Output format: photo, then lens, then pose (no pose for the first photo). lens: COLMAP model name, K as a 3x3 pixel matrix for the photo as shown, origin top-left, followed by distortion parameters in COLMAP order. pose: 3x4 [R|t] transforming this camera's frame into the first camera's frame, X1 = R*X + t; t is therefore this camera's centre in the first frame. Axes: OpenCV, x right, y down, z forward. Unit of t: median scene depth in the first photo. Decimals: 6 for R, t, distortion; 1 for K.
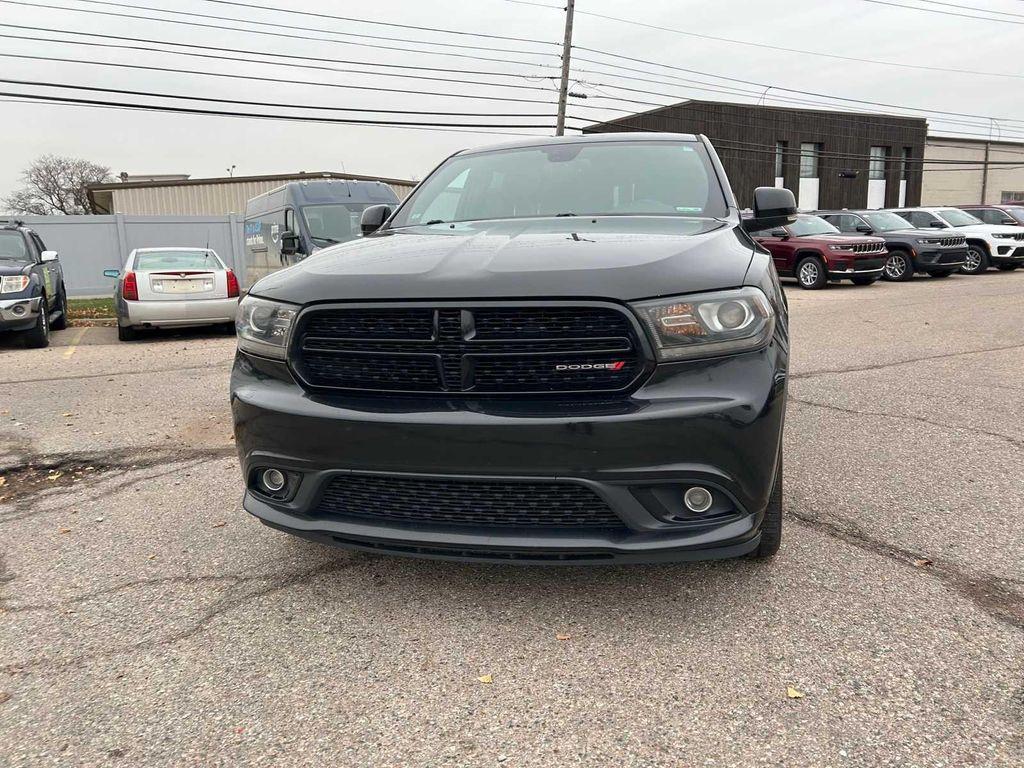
lens RADIAL K [[771.7, 0, 517.2], [0, 771.7, 371.6], [0, 0, 1]] dist [0.055093, -0.054338]
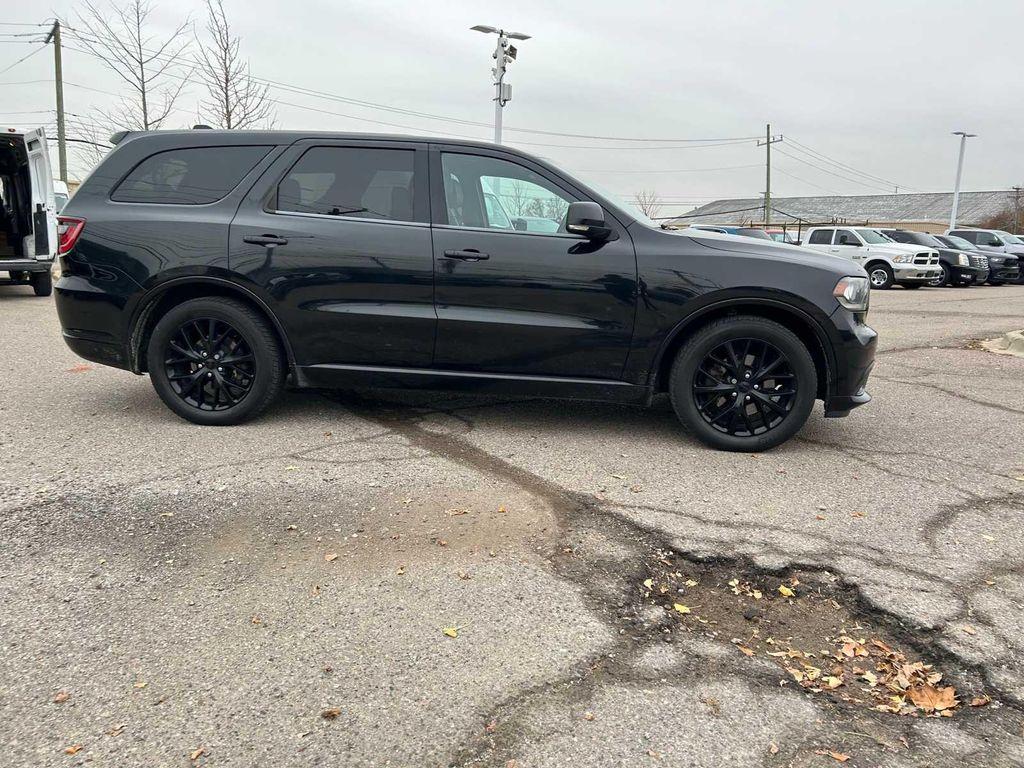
lens RADIAL K [[771.7, 0, 529.5], [0, 771.7, 368.9], [0, 0, 1]] dist [0.055093, -0.054338]
pose [[-0.154188, -0.144083, 0.977479, -1.918909], [0.134525, 0.977036, 0.165238, -0.278322], [-0.978841, 0.156973, -0.131264, 1.966730]]
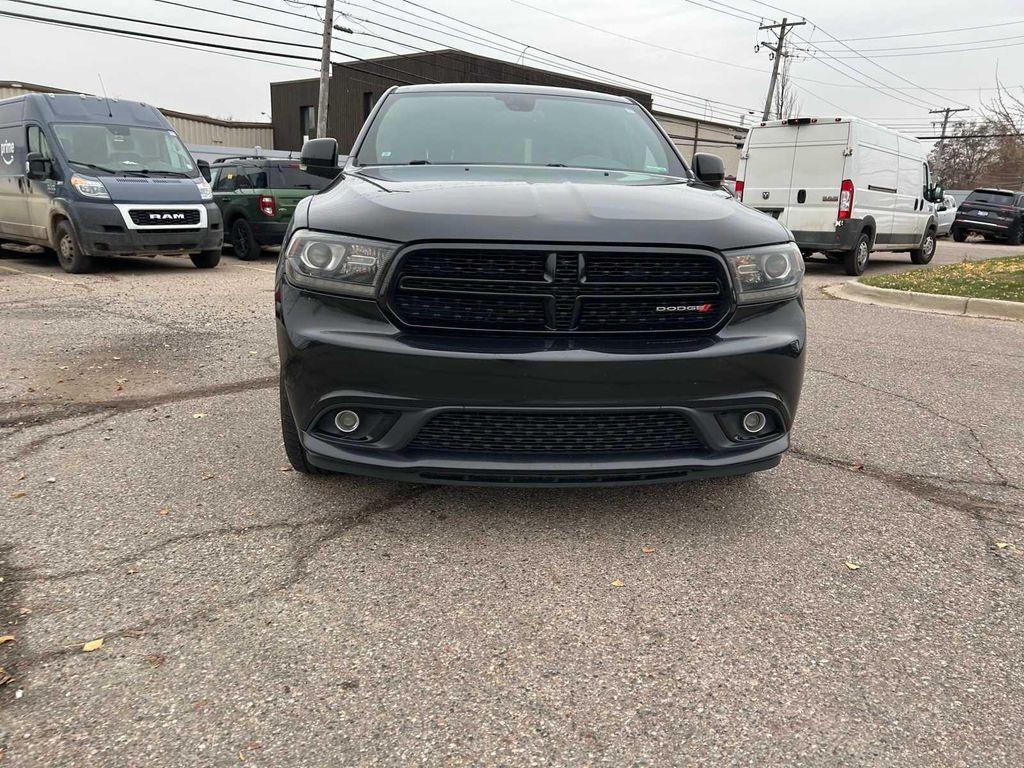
lens RADIAL K [[771.7, 0, 520.7], [0, 771.7, 387.4], [0, 0, 1]] dist [0.055093, -0.054338]
pose [[0.941050, -0.022719, 0.337503, -0.441659], [-0.004942, 0.996712, 0.080874, 0.015918], [-0.338230, -0.077774, 0.937844, 0.009621]]
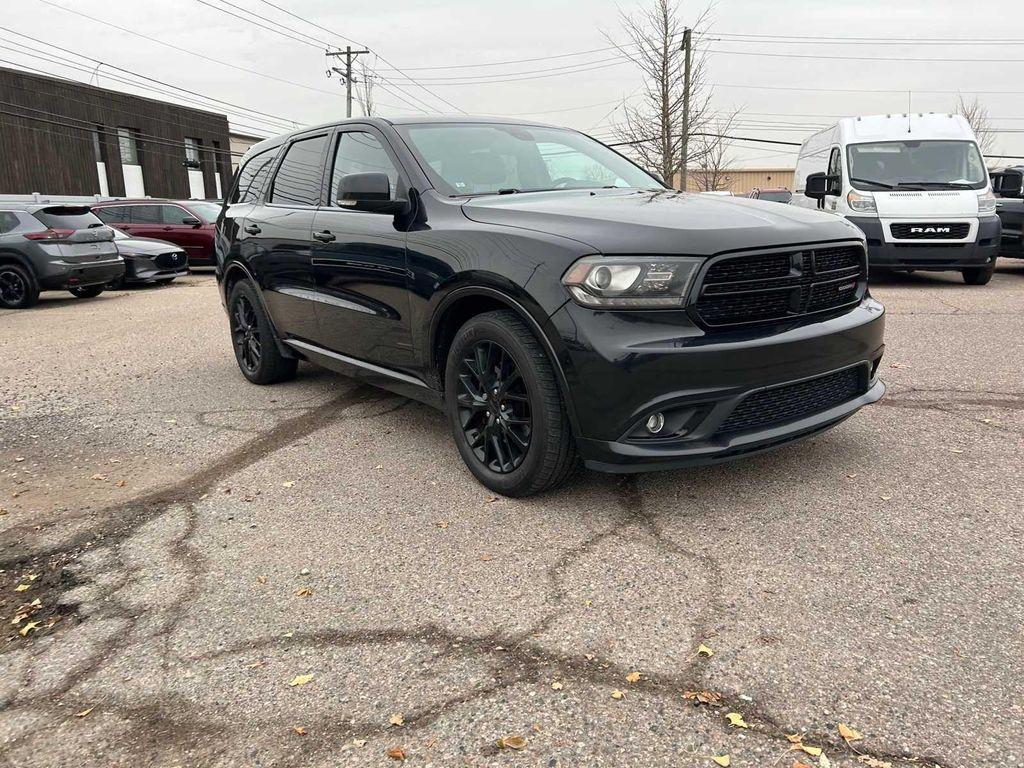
lens RADIAL K [[771.7, 0, 520.7], [0, 771.7, 373.5], [0, 0, 1]] dist [0.055093, -0.054338]
pose [[0.630559, -0.150122, 0.761485, -1.258079], [0.141243, 0.986928, 0.077608, -0.039681], [-0.763181, 0.058618, 0.643520, 0.453522]]
